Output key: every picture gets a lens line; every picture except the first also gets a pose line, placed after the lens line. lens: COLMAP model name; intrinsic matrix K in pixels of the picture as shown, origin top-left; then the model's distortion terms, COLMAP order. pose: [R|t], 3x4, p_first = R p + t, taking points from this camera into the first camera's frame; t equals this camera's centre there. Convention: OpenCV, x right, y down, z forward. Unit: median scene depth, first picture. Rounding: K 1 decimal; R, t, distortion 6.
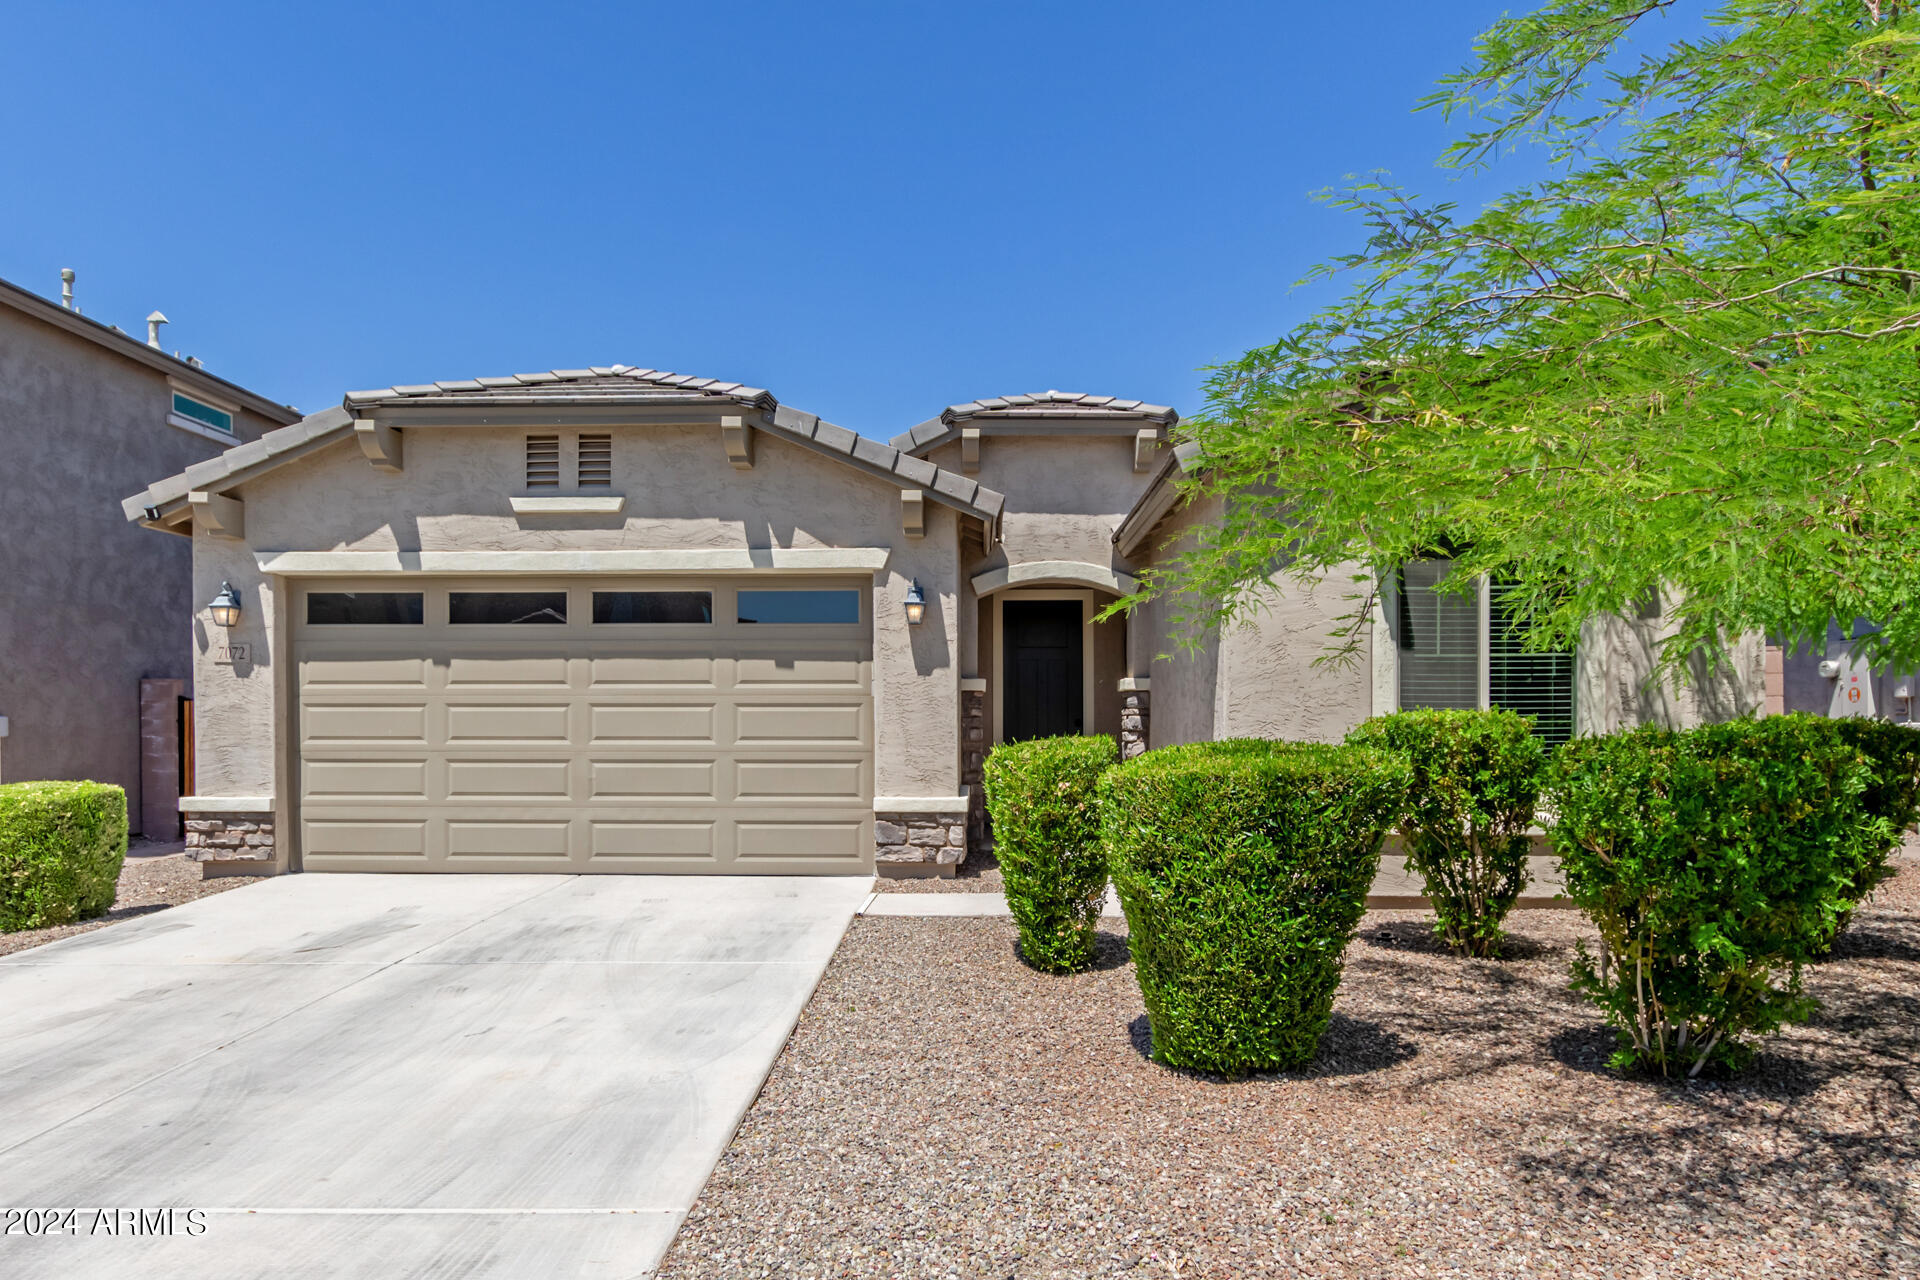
lens RADIAL K [[1138.1, 0, 924.2], [0, 1138.1, 721.8], [0, 0, 1]] dist [-0.000144, 0.001112]
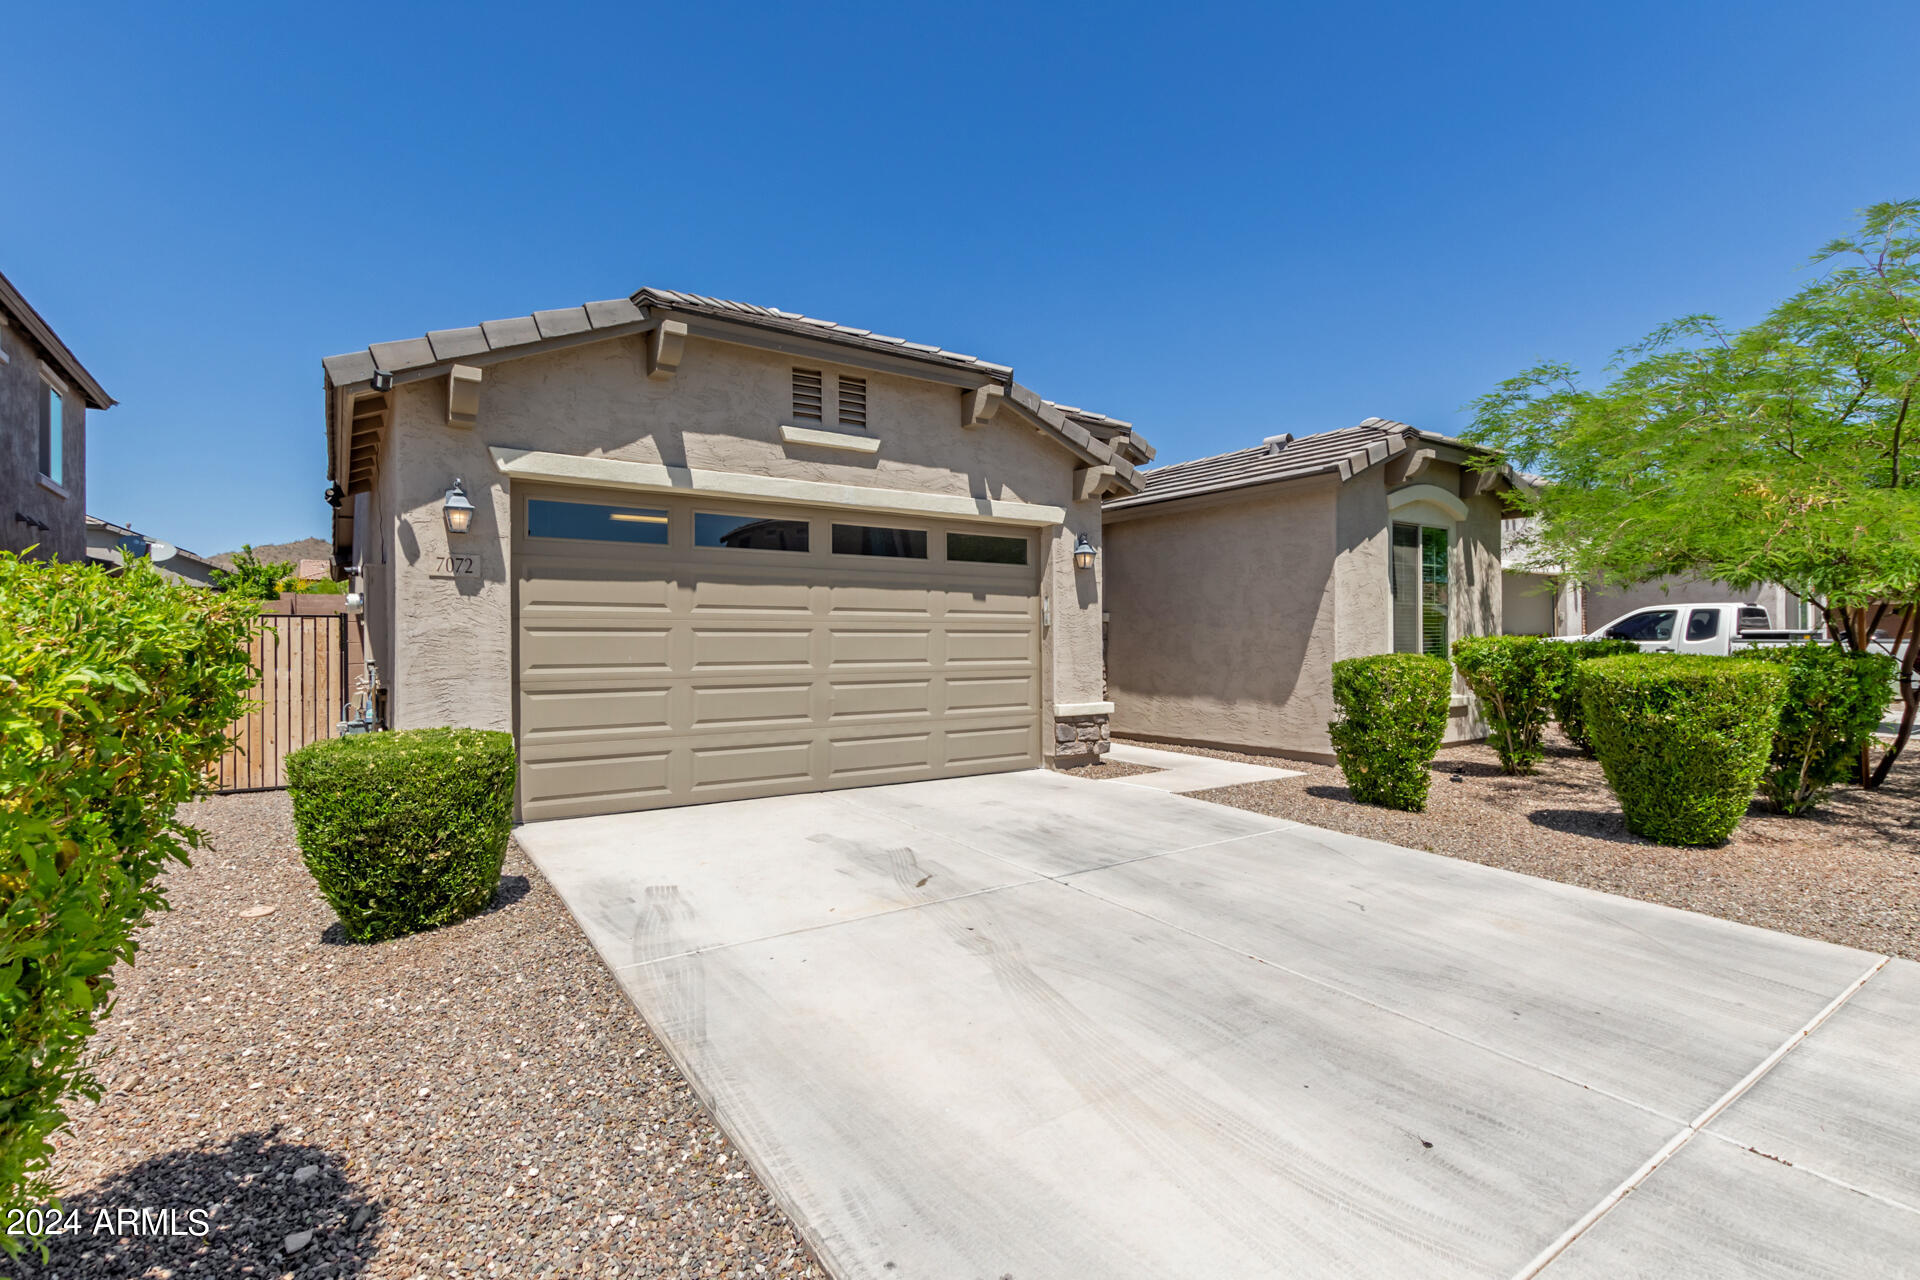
lens RADIAL K [[880.3, 0, 960.3], [0, 880.3, 641.1], [0, 0, 1]] dist [0.009095, -0.003861]
pose [[0.809778, -0.002209, 0.586732, -0.692253], [0.005640, 0.999976, -0.004019, -0.000916], [-0.586709, 0.006564, 0.809771, 0.271497]]
